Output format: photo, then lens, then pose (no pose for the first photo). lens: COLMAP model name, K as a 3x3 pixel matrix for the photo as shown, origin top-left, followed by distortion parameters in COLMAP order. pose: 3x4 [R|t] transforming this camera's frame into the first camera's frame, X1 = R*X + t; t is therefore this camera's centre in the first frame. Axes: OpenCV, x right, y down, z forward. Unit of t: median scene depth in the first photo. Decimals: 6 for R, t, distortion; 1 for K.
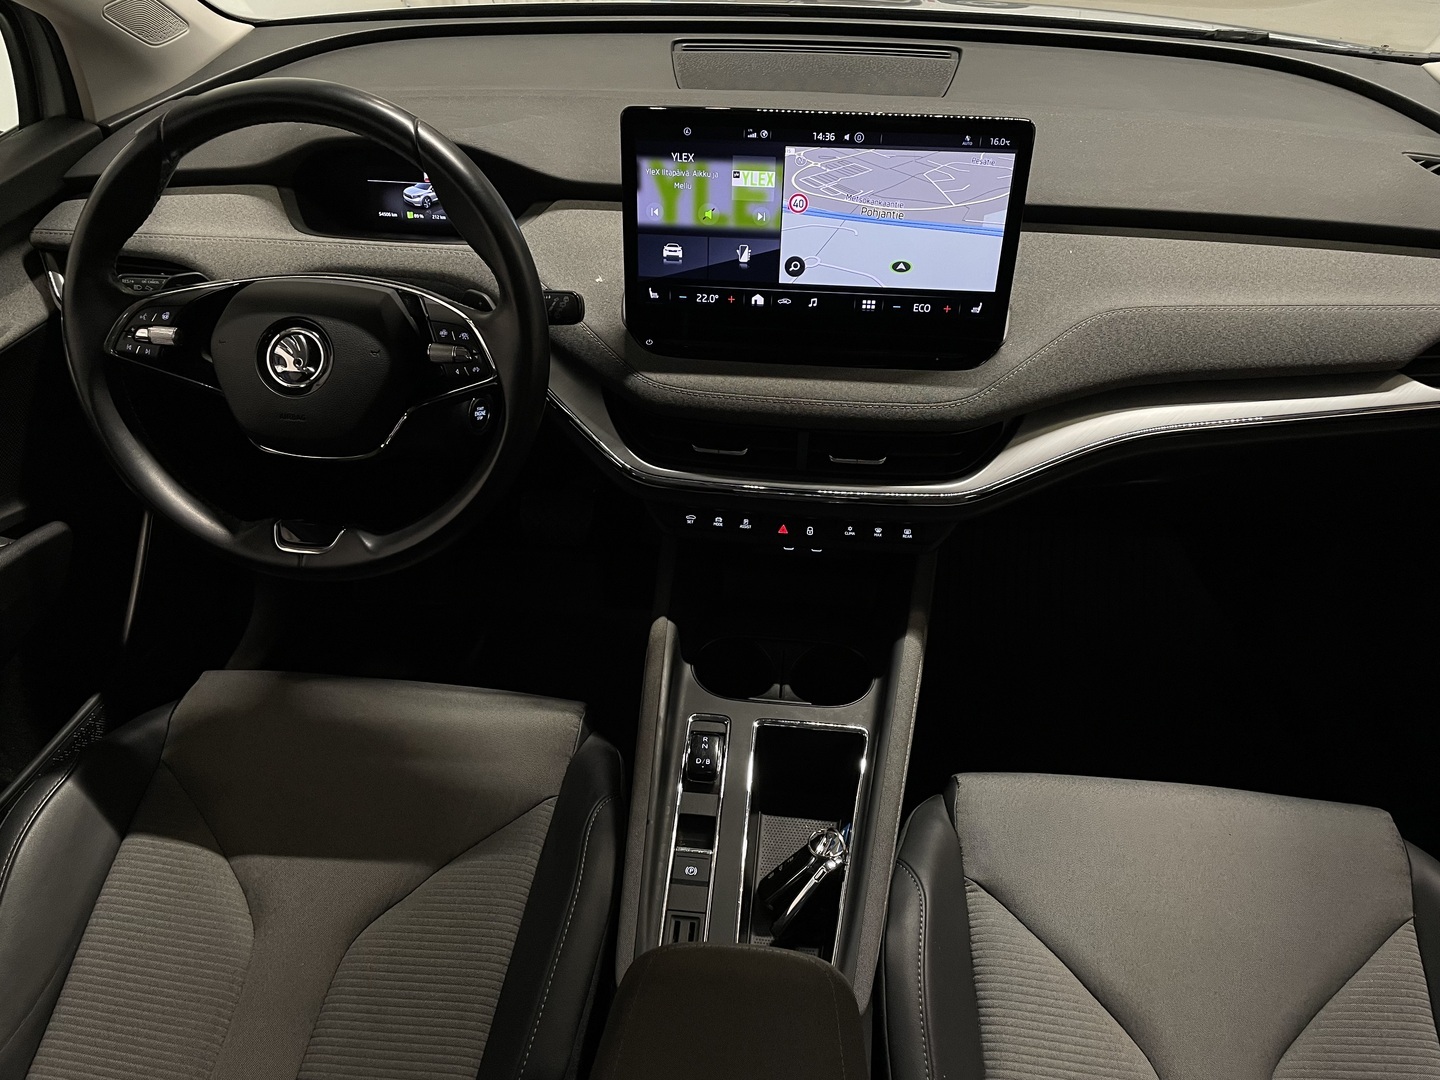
lens RADIAL K [[1111.8, 0, 720.0], [0, 1111.8, 540.0], [0, 0, 1]] dist [0.055957, -0.000688]
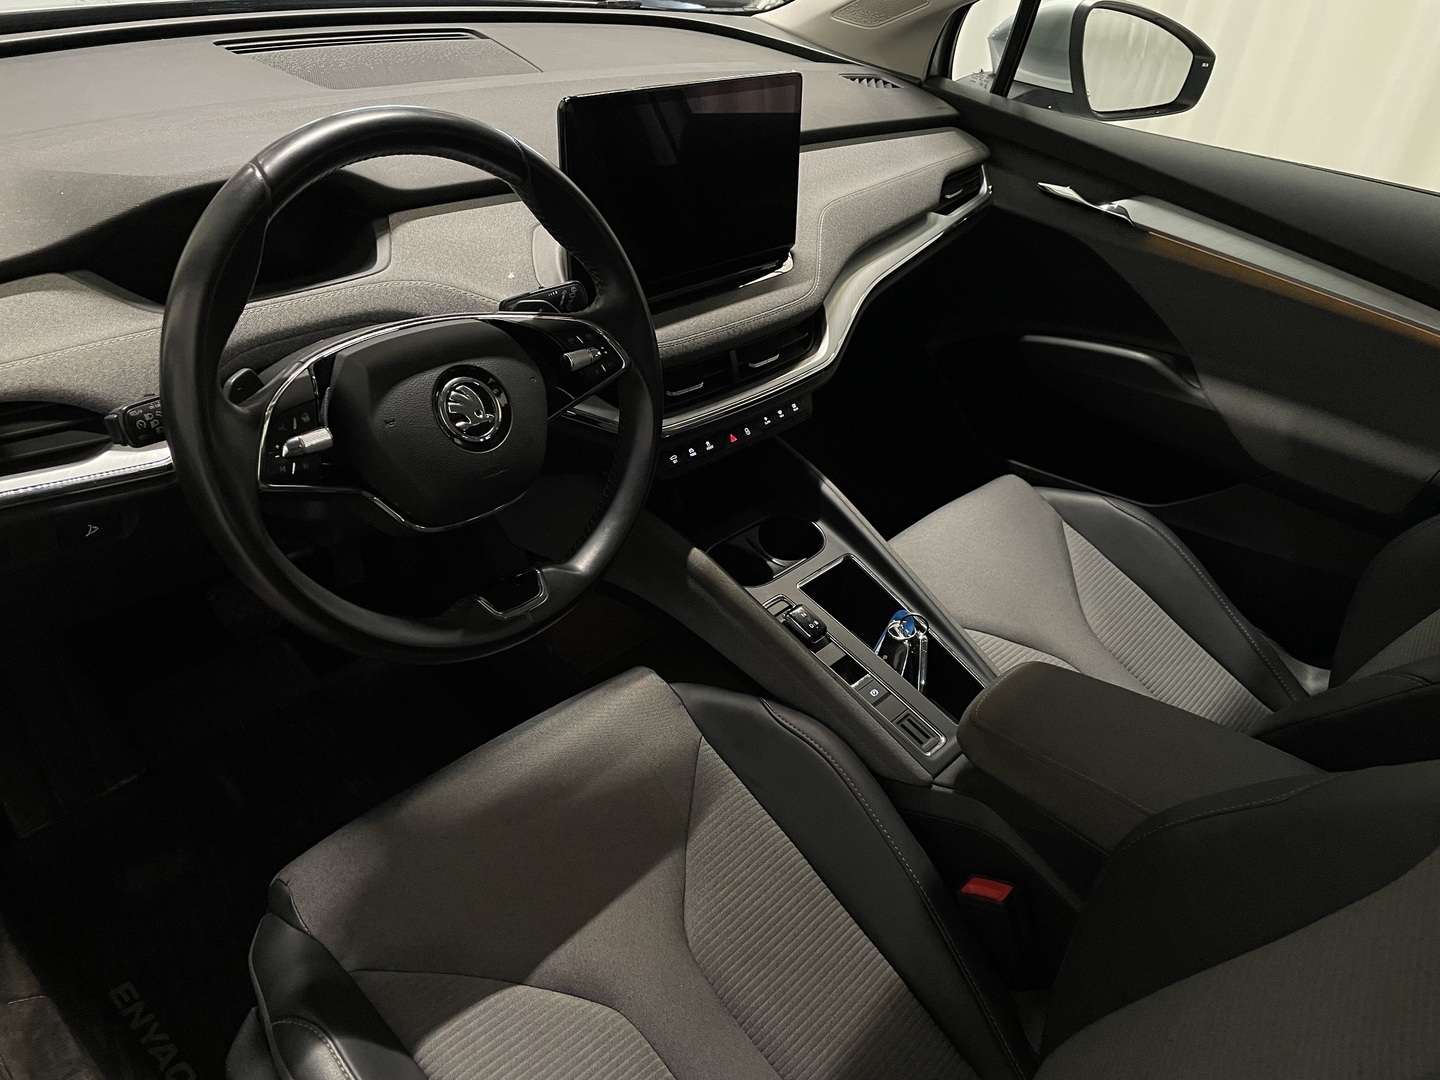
lens RADIAL K [[1068.0, 0, 720.0], [0, 1068.0, 540.0], [0, 0, 1]] dist [0.087407, -0.001496]
pose [[0.594491, -0.404166, 0.695148, -0.803083], [0.390097, 0.900917, 0.190191, -0.136488], [-0.703139, 0.158109, 0.693251, 0.241560]]
